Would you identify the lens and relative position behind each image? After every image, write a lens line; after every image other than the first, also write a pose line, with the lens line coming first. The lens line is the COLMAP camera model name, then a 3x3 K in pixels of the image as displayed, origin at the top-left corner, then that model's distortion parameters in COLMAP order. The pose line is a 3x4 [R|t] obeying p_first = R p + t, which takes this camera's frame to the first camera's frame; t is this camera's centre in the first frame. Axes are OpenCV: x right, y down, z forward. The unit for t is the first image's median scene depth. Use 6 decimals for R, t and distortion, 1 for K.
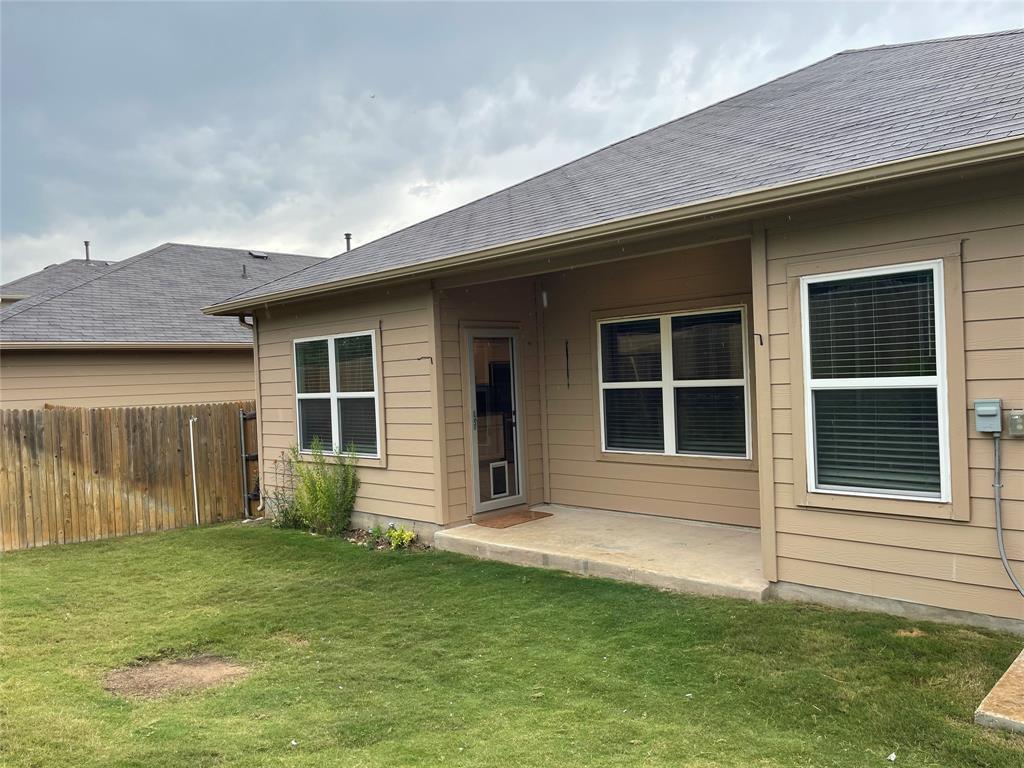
lens RADIAL K [[773.8, 0, 512.0], [0, 773.8, 384.0], [0, 0, 1]] dist [0.007911, 0.001056]
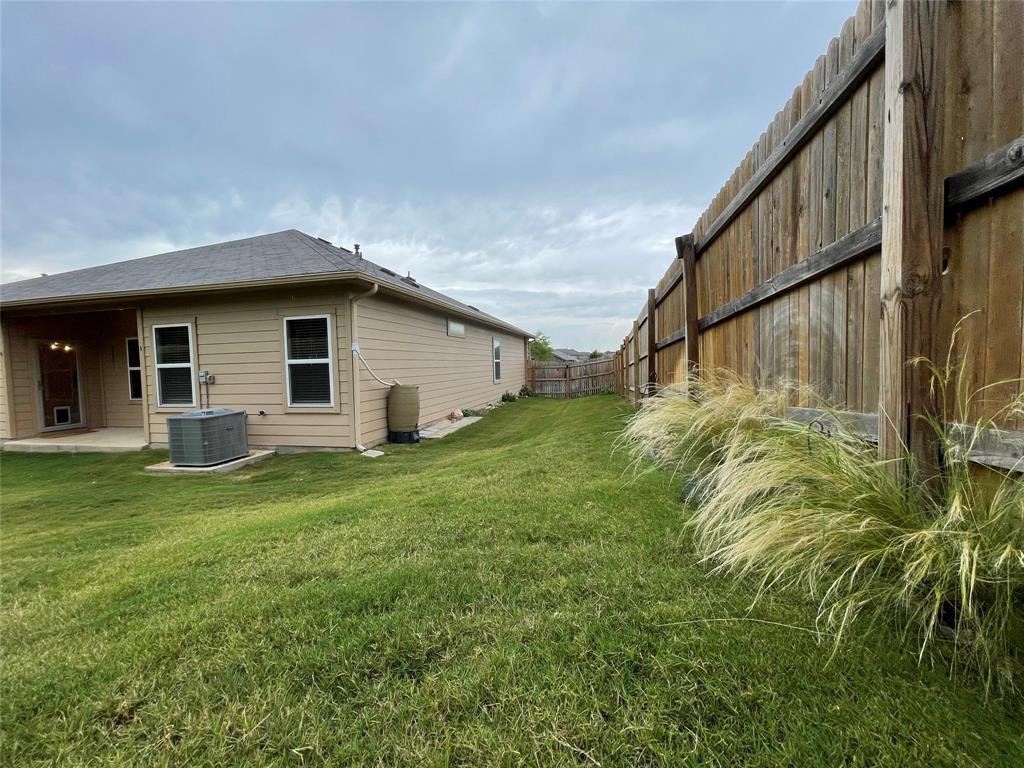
lens RADIAL K [[411.5, 0, 512.0], [0, 411.5, 384.0], [0, 0, 1]] dist [-0.024020, 0.009674]
pose [[0.851494, -0.006031, 0.524330, 0.414052], [-0.002954, 0.999863, 0.016297, 0.020859], [-0.524356, -0.015425, 0.851359, -0.491001]]
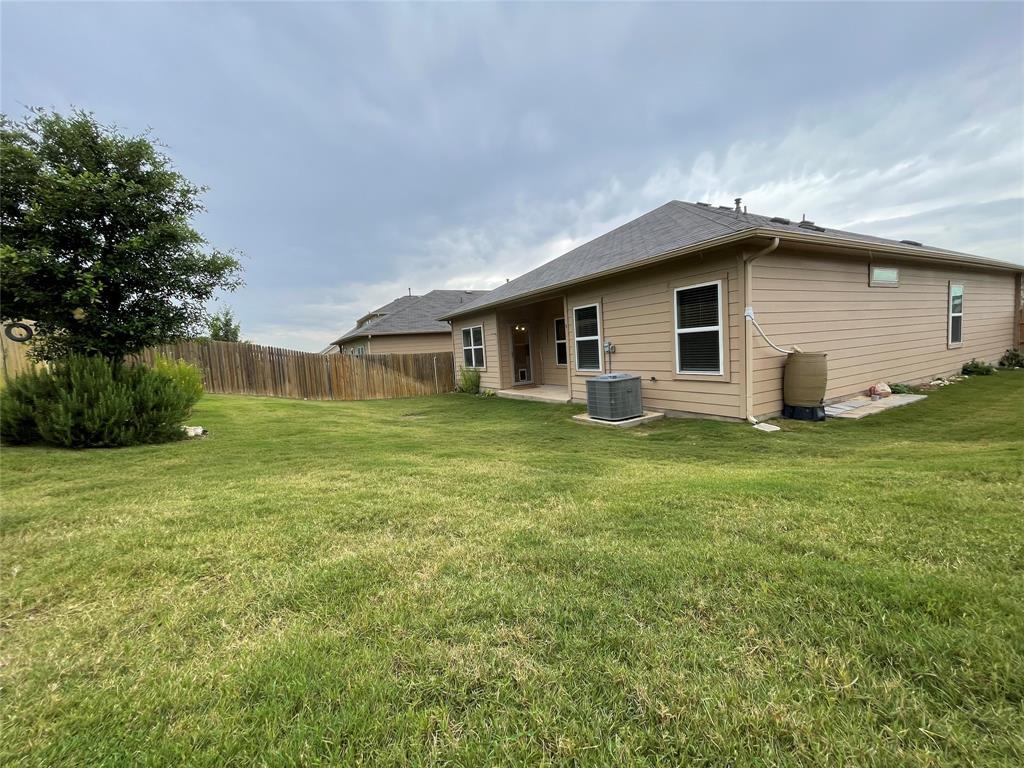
lens RADIAL K [[411.2, 0, 512.0], [0, 411.2, 384.0], [0, 0, 1]] dist [0.001540, -0.000280]
pose [[0.959709, 0.004535, -0.280961, 0.374076], [0.021215, 0.995847, 0.088541, 0.017985], [0.280195, -0.090934, 0.955626, -0.495324]]
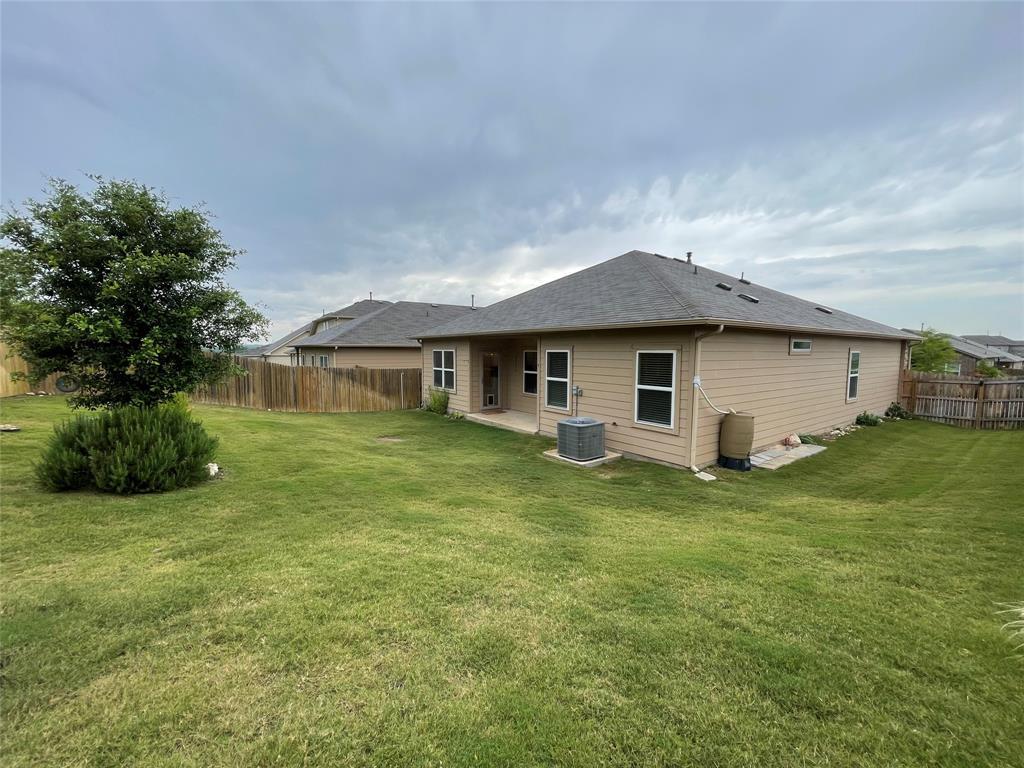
lens RADIAL K [[411.2, 0, 512.0], [0, 411.2, 384.0], [0, 0, 1]] dist [0.001540, -0.000280]
pose [[0.984623, 0.060863, -0.163750, 0.328576], [-0.048778, 0.995850, 0.076839, -0.070539], [0.167747, -0.067670, 0.983505, -0.600426]]
